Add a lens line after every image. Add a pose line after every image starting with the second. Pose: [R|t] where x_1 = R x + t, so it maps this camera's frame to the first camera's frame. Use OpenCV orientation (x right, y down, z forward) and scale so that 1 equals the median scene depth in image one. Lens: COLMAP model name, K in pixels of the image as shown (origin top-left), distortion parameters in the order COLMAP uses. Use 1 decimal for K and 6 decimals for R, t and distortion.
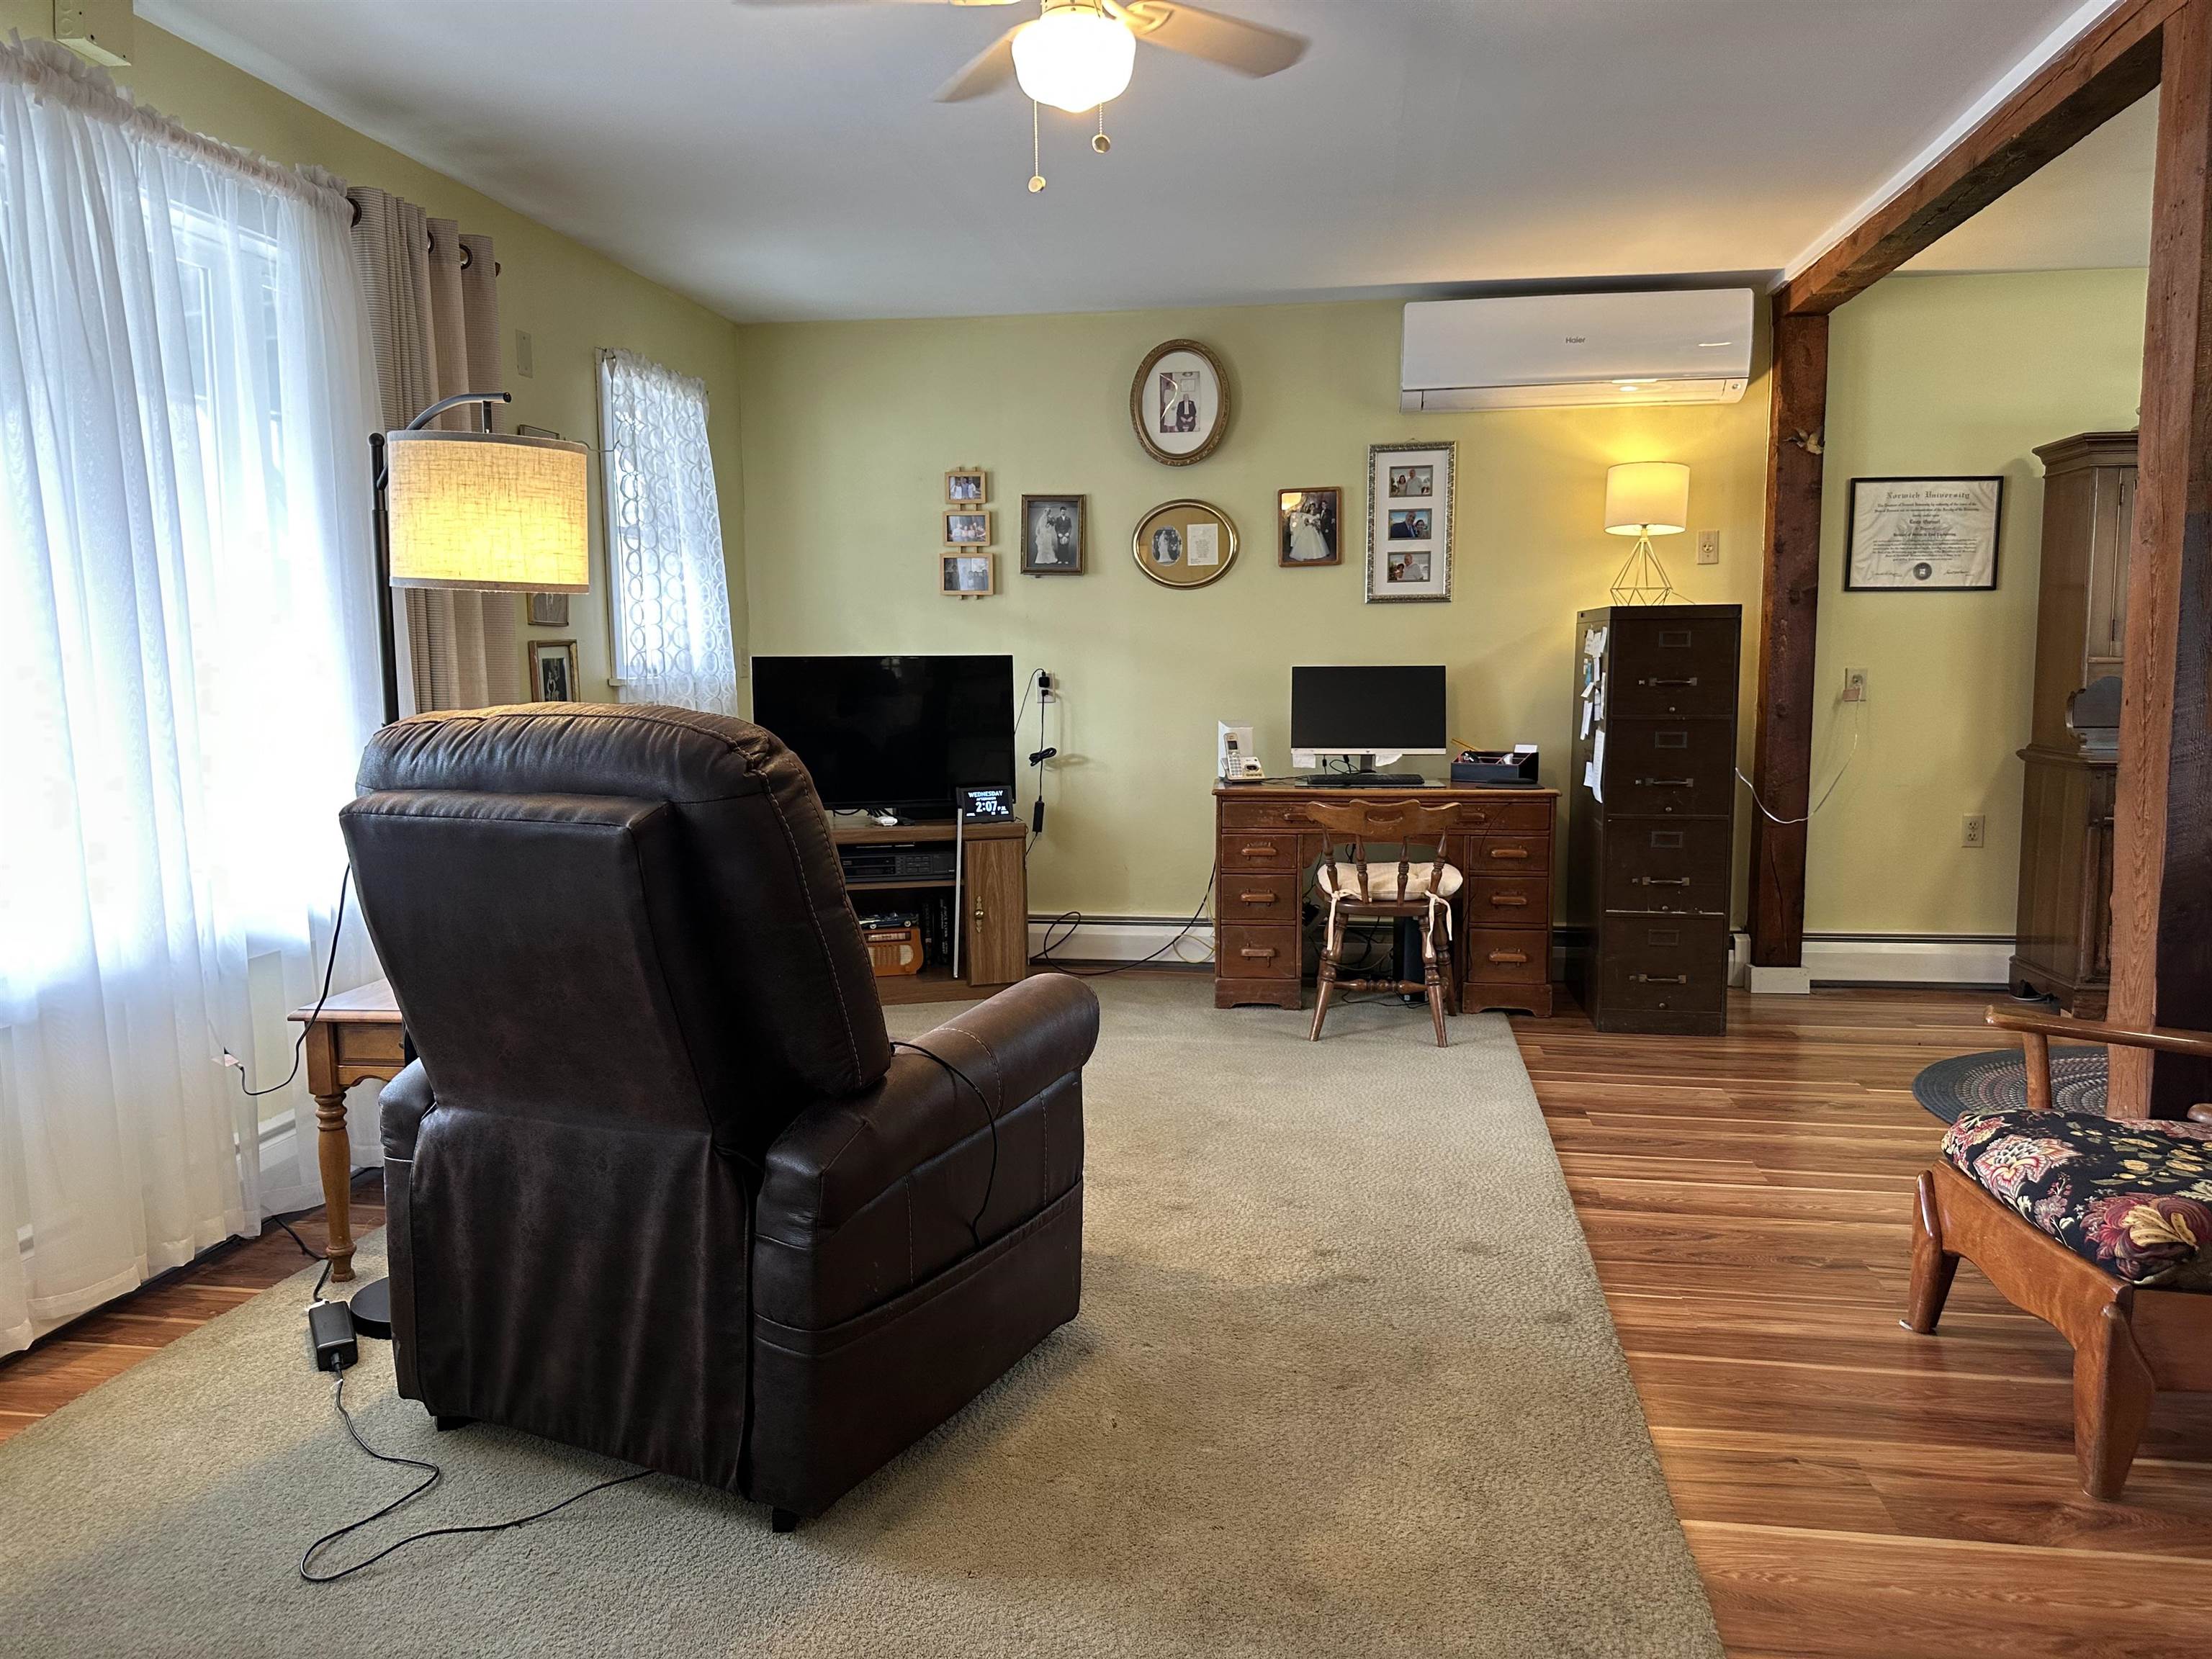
lens RADIAL K [[1596.9, 0, 1122.9], [0, 1596.9, 829.0], [0, 0, 1]] dist [0.026310, -0.010525]
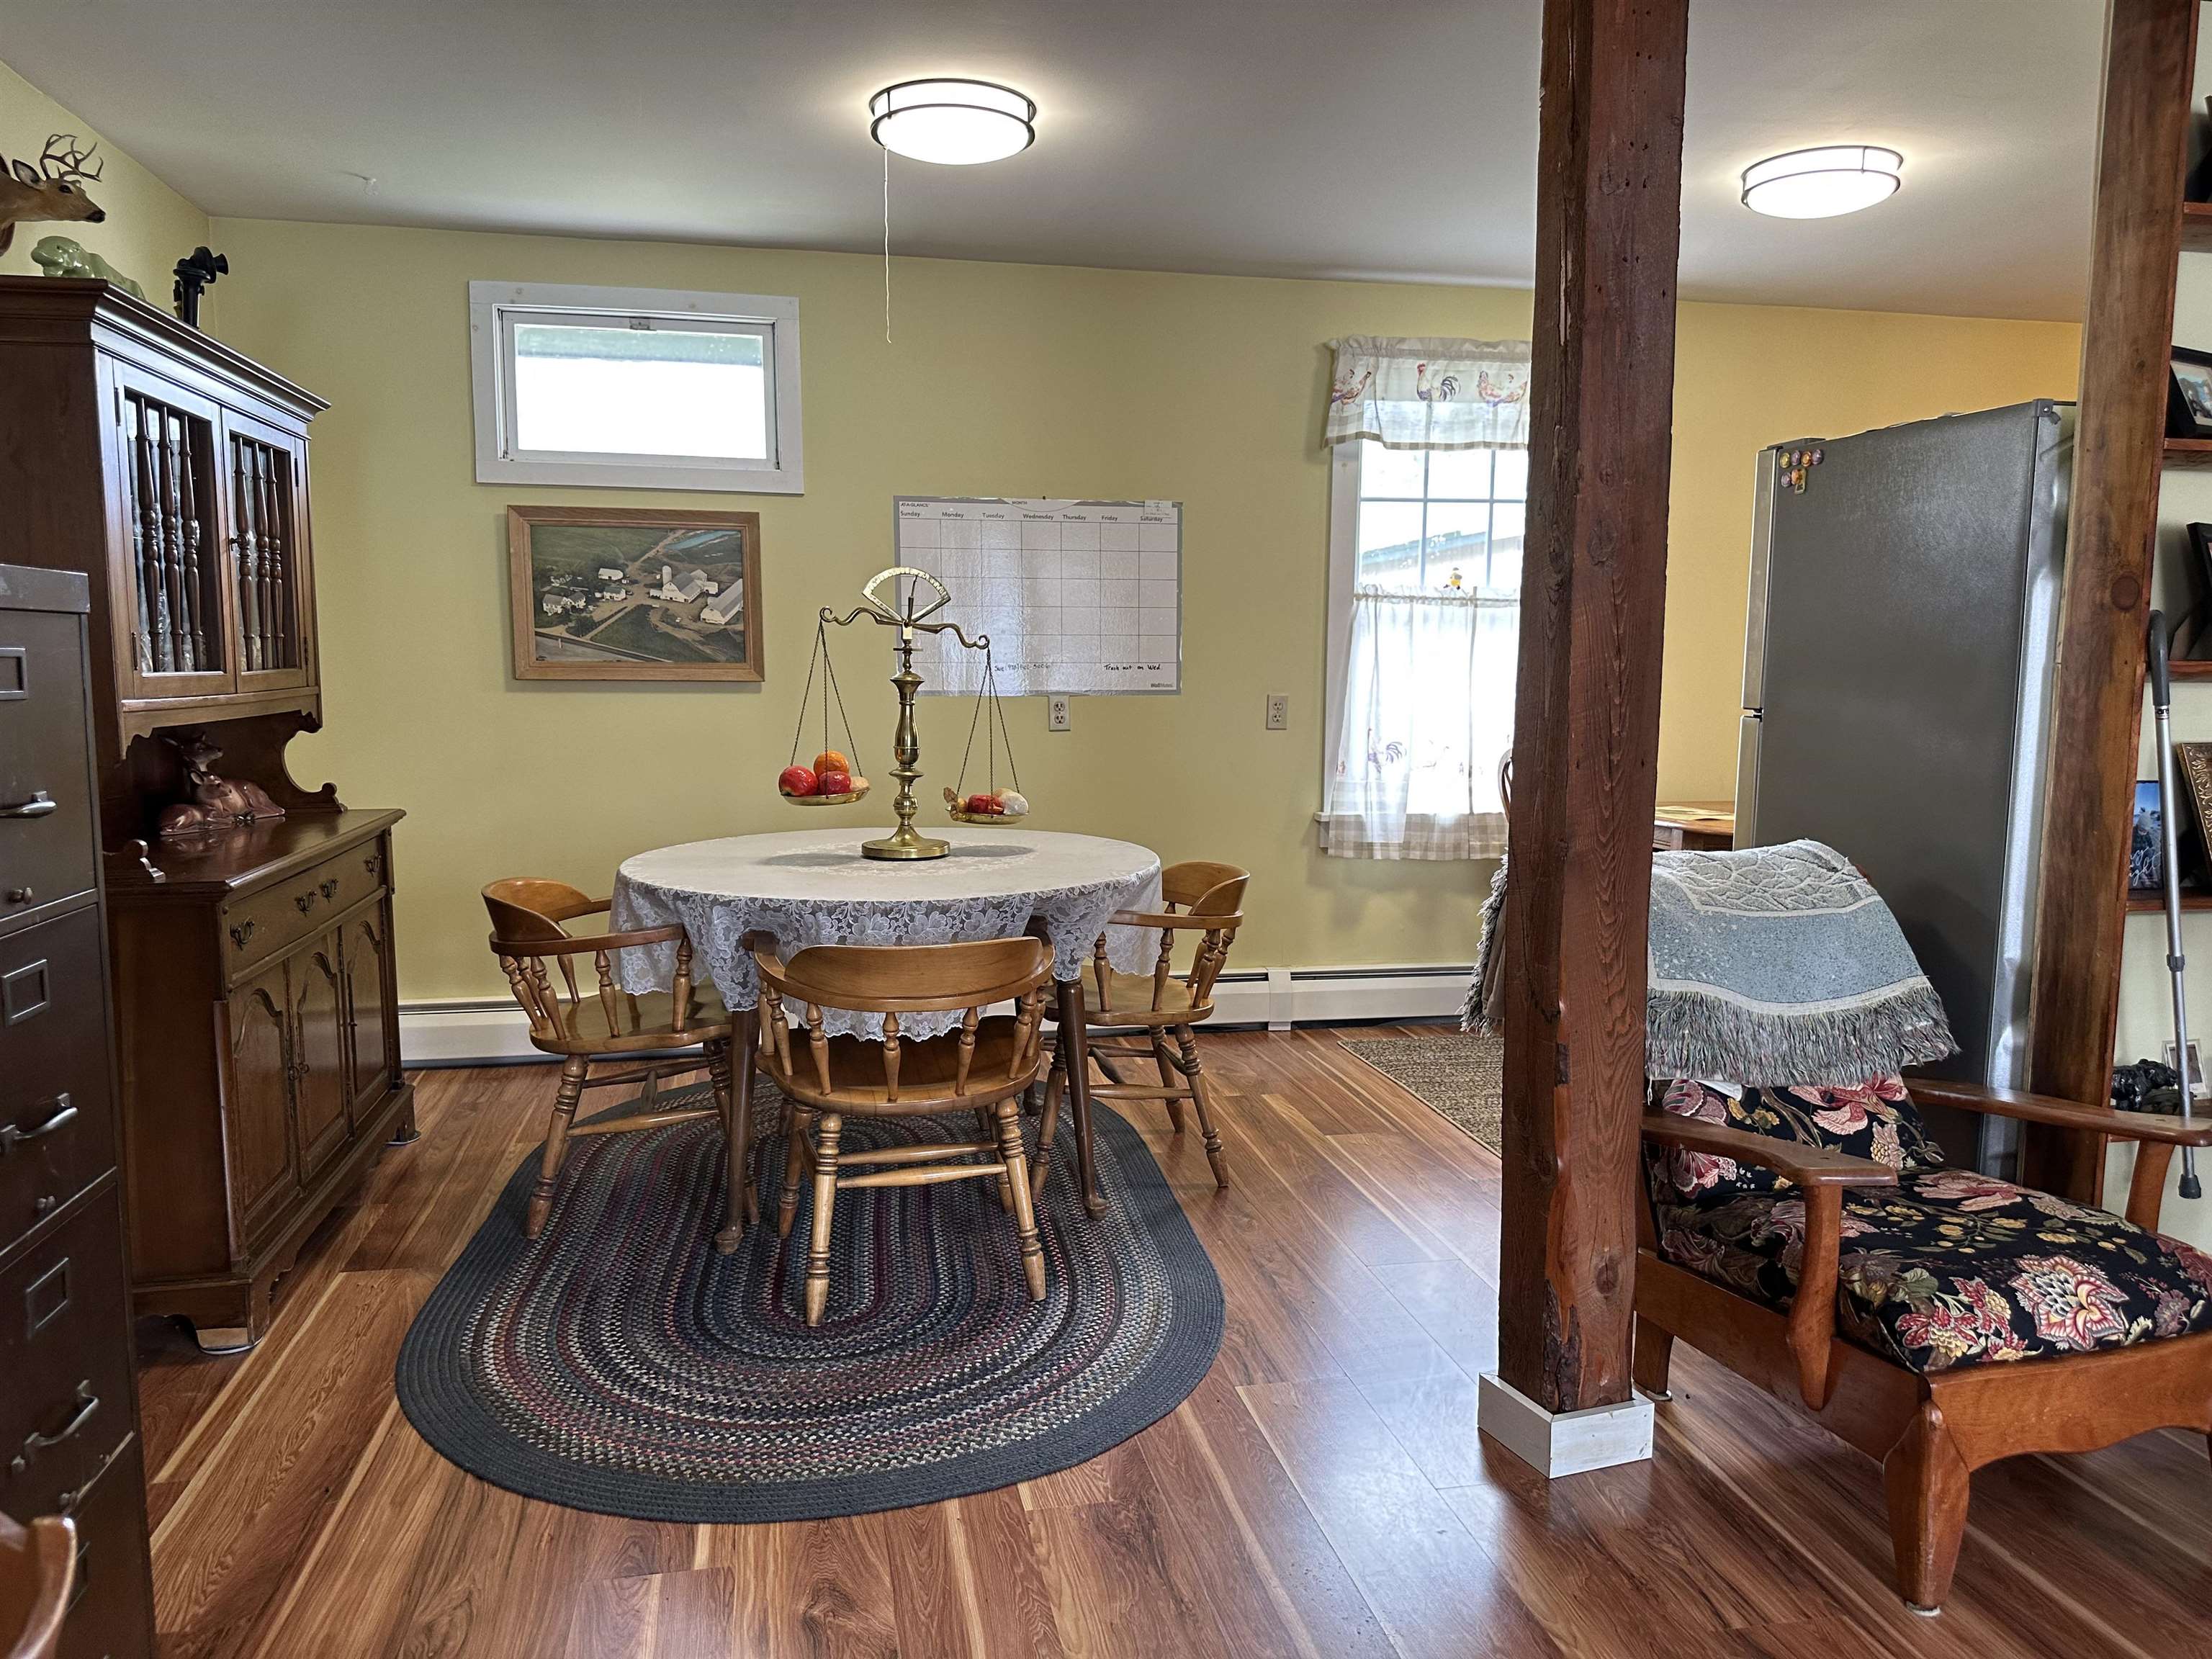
lens RADIAL K [[1529.7, 0, 1096.3], [0, 1529.7, 837.5], [0, 0, 1]] dist [0.066254, -0.047102]
pose [[-0.342770, -0.105705, 0.933453, -0.020801], [0.100824, 0.983770, 0.148426, -0.197531], [-0.933993, 0.144991, -0.326550, 1.586542]]
